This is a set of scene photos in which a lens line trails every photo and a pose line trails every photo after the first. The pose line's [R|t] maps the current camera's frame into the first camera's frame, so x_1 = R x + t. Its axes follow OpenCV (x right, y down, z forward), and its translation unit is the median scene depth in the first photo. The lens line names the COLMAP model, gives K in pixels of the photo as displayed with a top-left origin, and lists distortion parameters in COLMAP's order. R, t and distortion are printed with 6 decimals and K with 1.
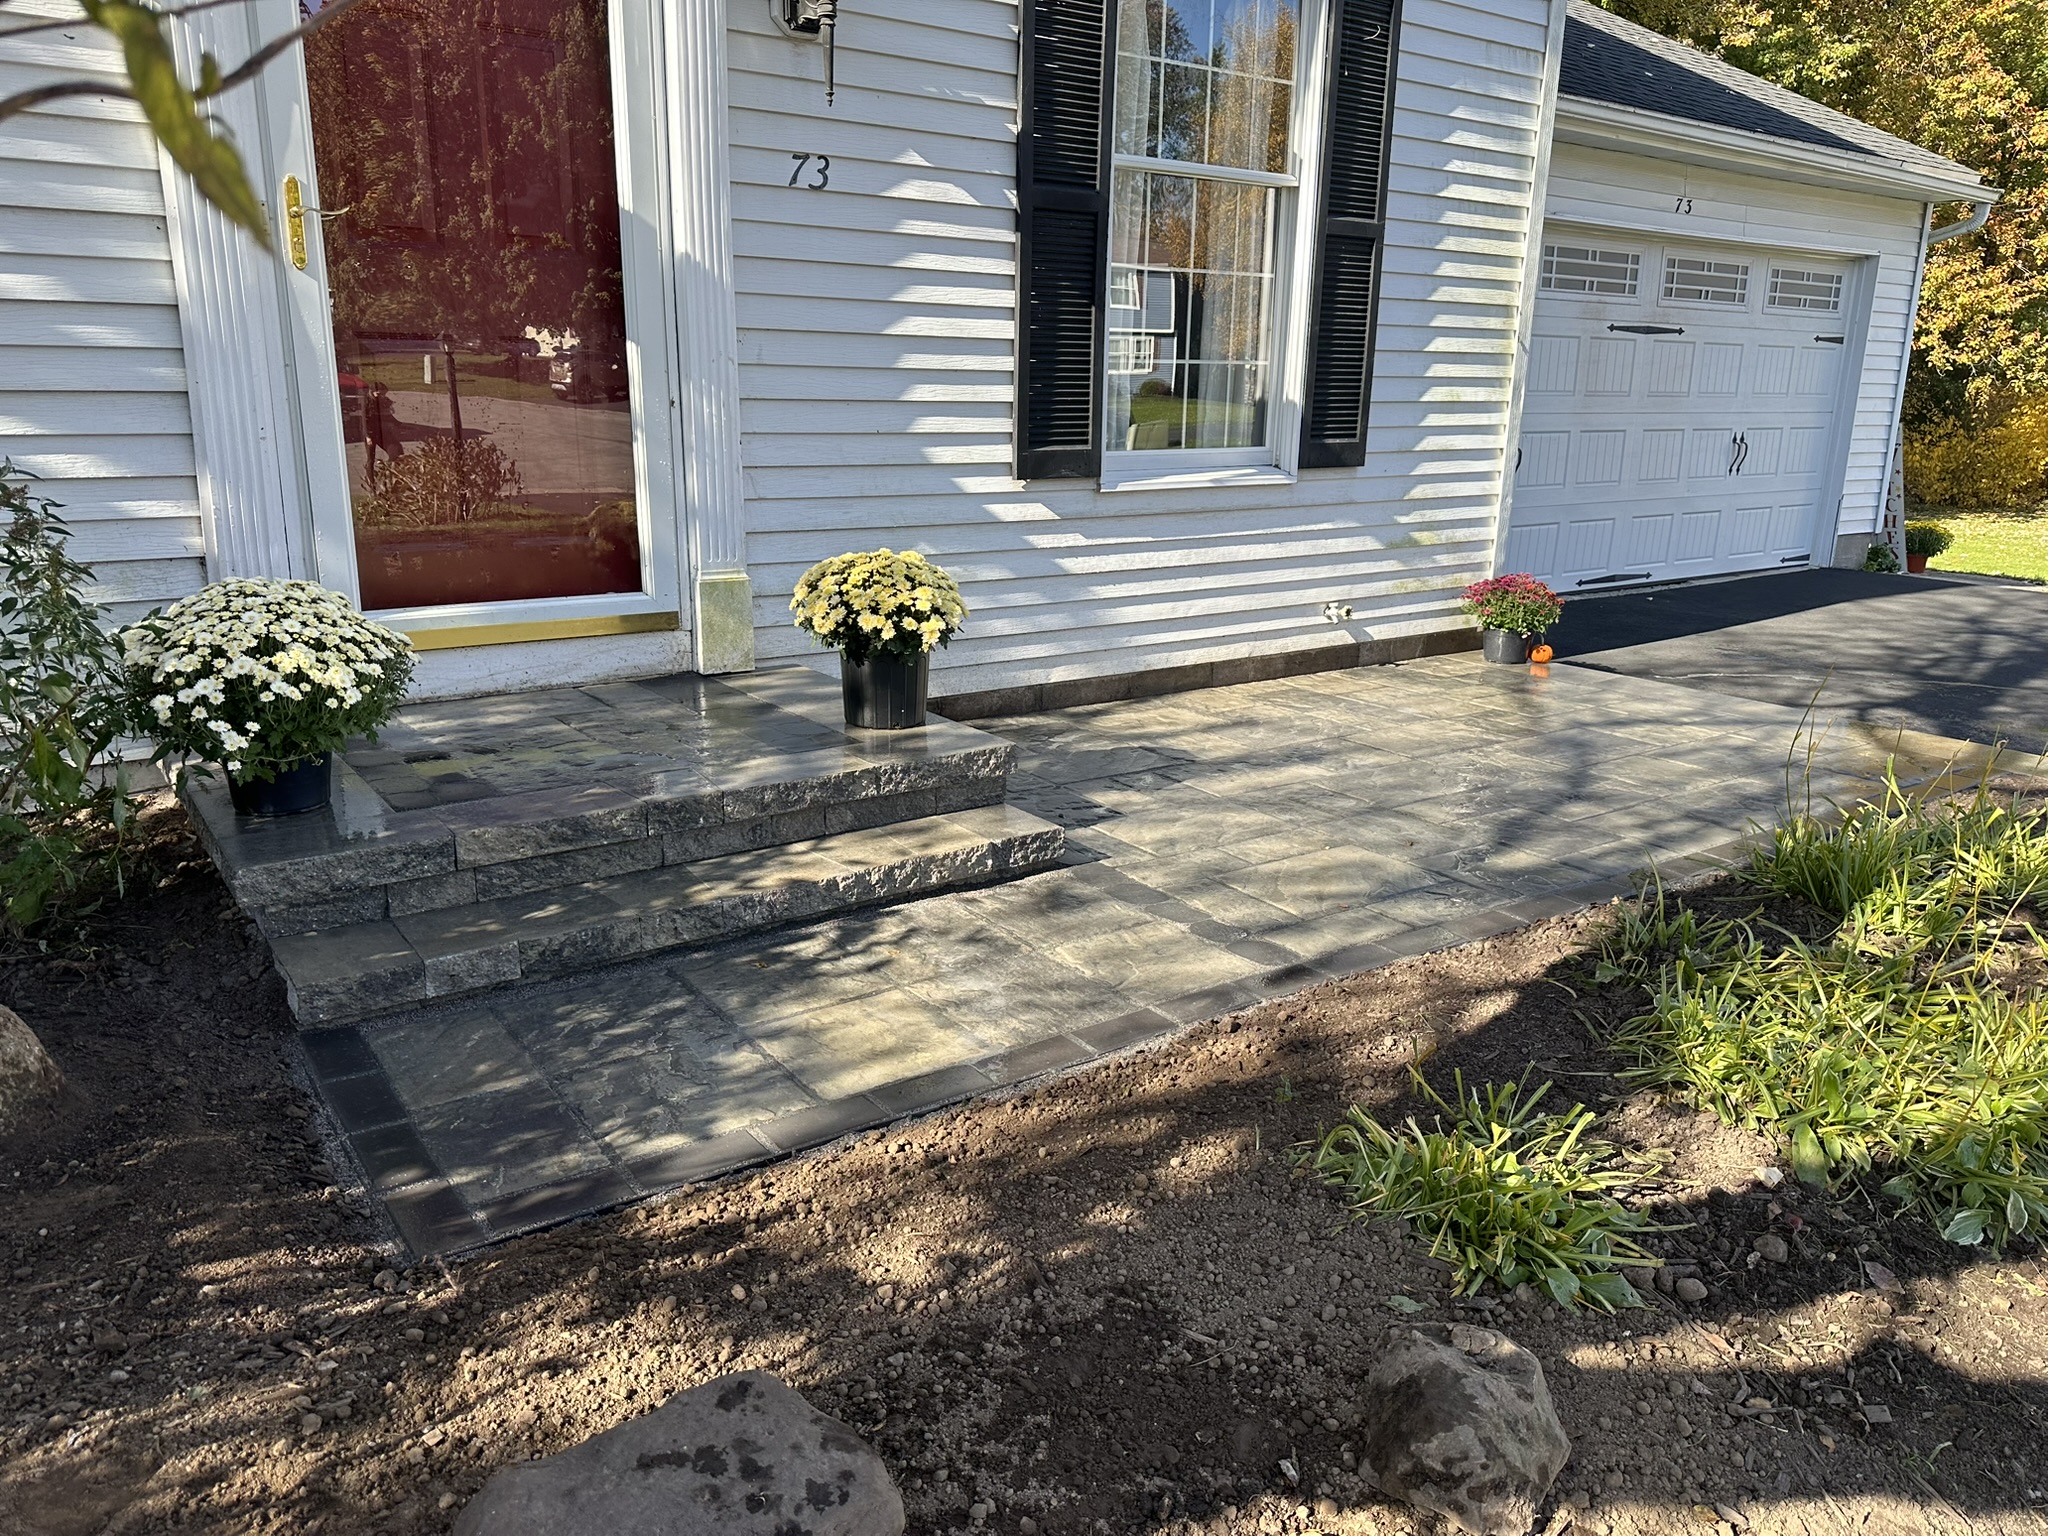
lens RADIAL K [[1414.8, 0, 1031.7], [0, 1414.8, 792.8], [0, 0, 1]] dist [0.109632, -0.189076]
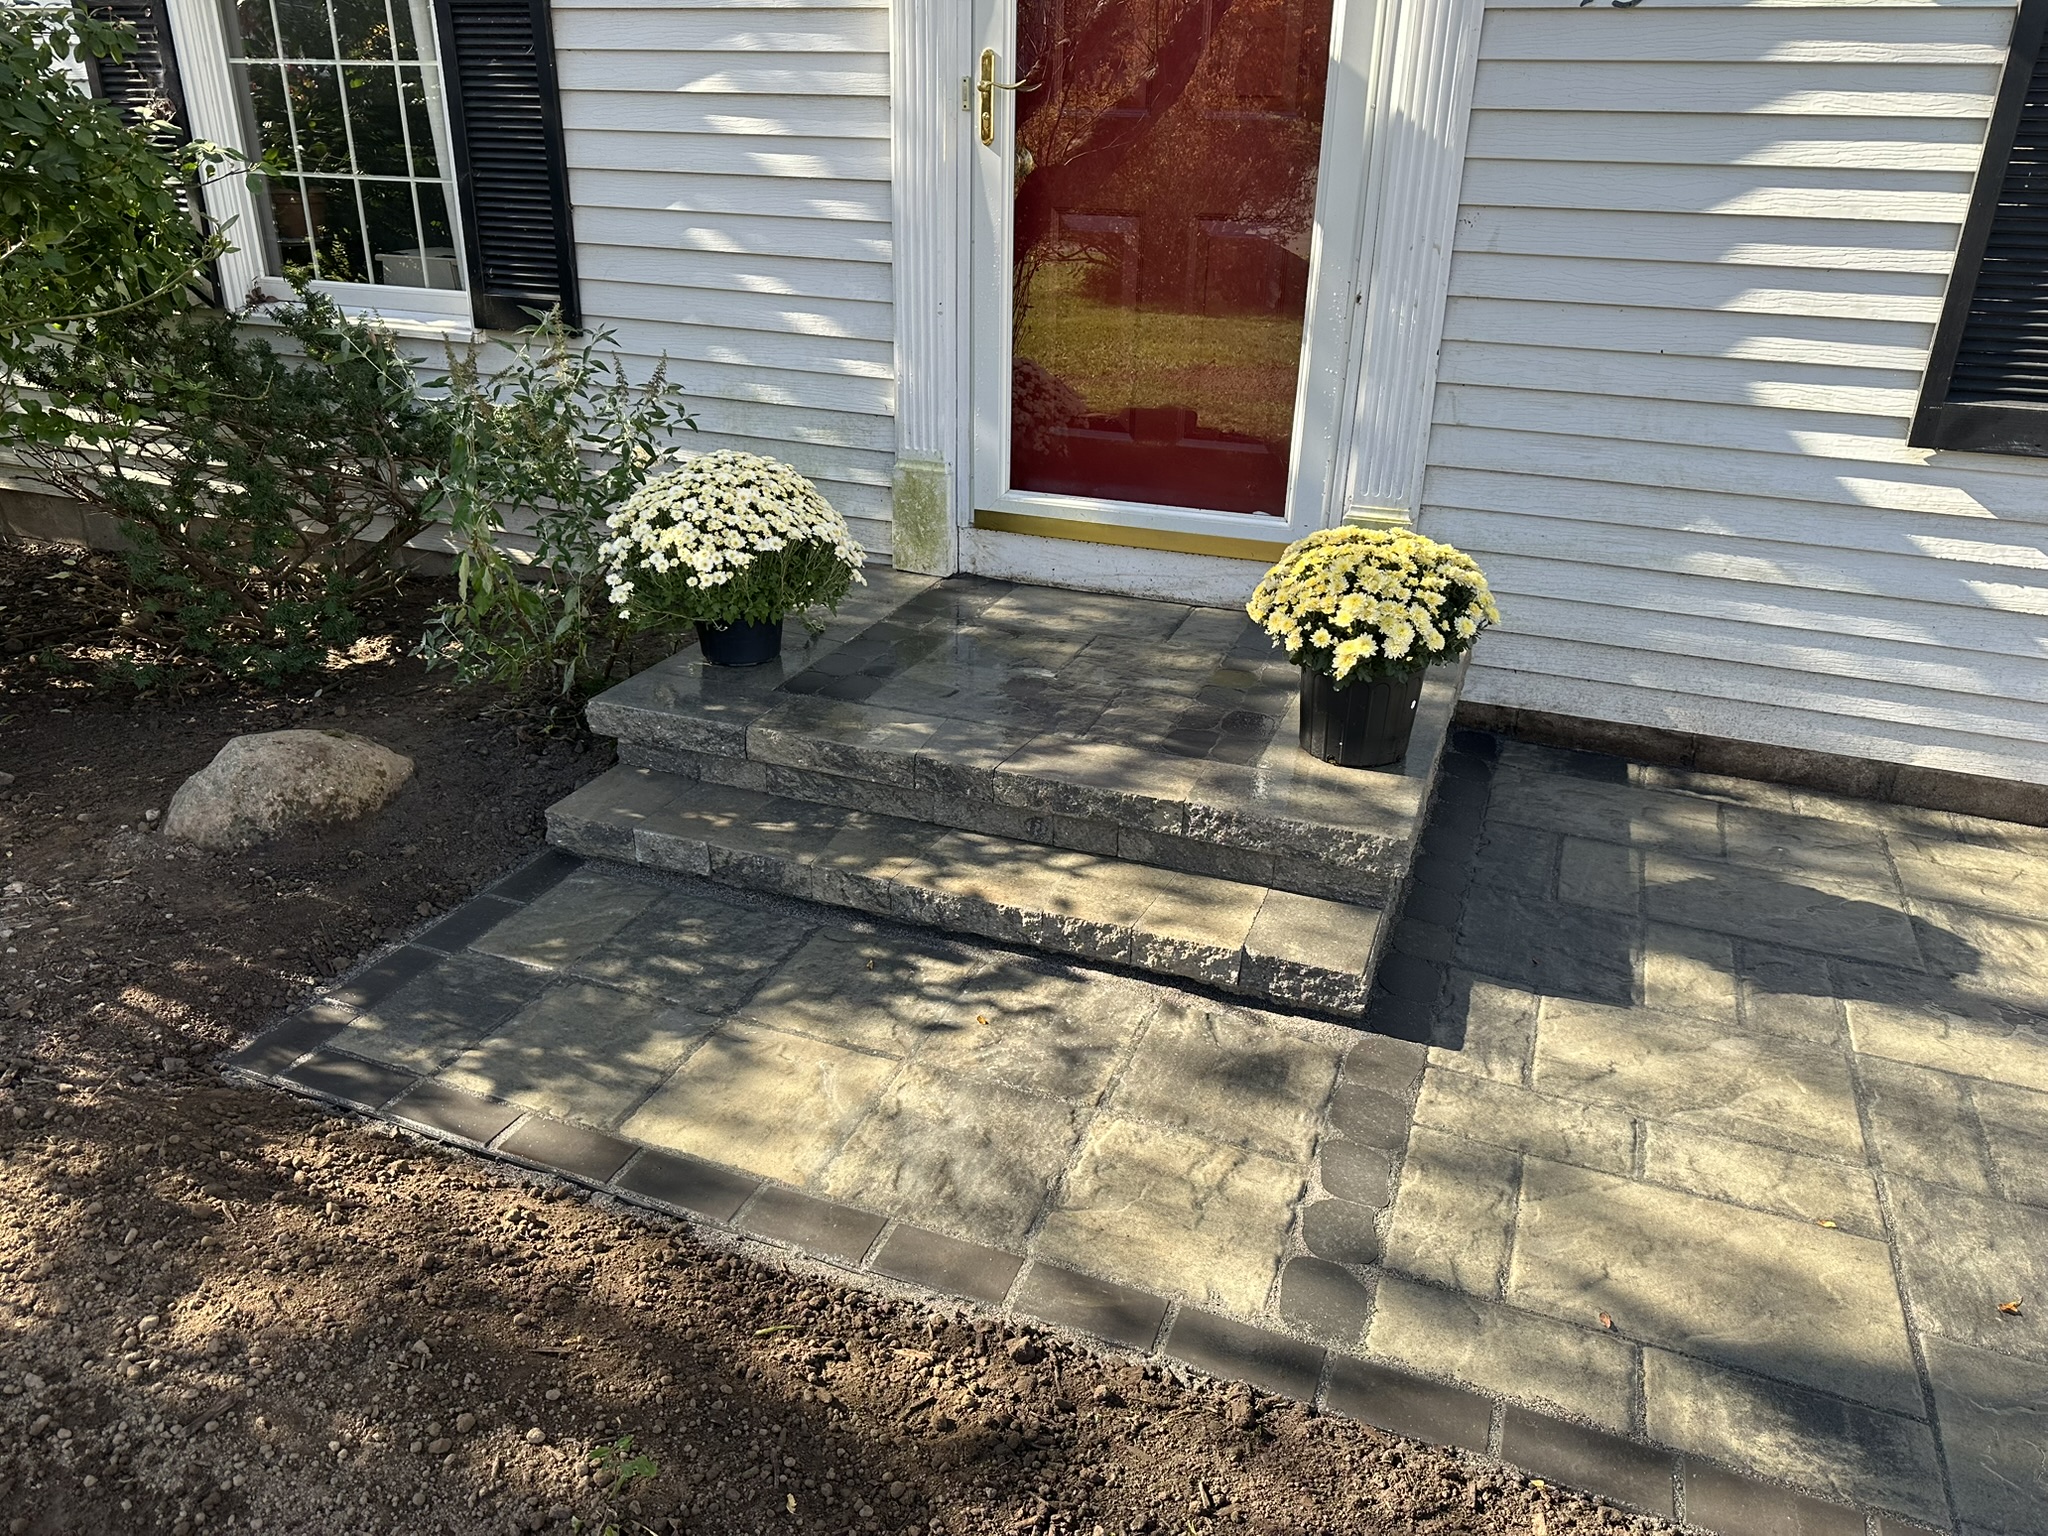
lens RADIAL K [[1426.3, 0, 1024.0], [0, 1426.3, 757.4], [0, 0, 1]] dist [0.065271, -0.090254]
pose [[0.550915, 0.328655, -0.767124, 0.448098], [-0.243331, 0.942512, 0.229046, -0.204944], [0.798300, 0.060480, 0.599216, 0.452193]]
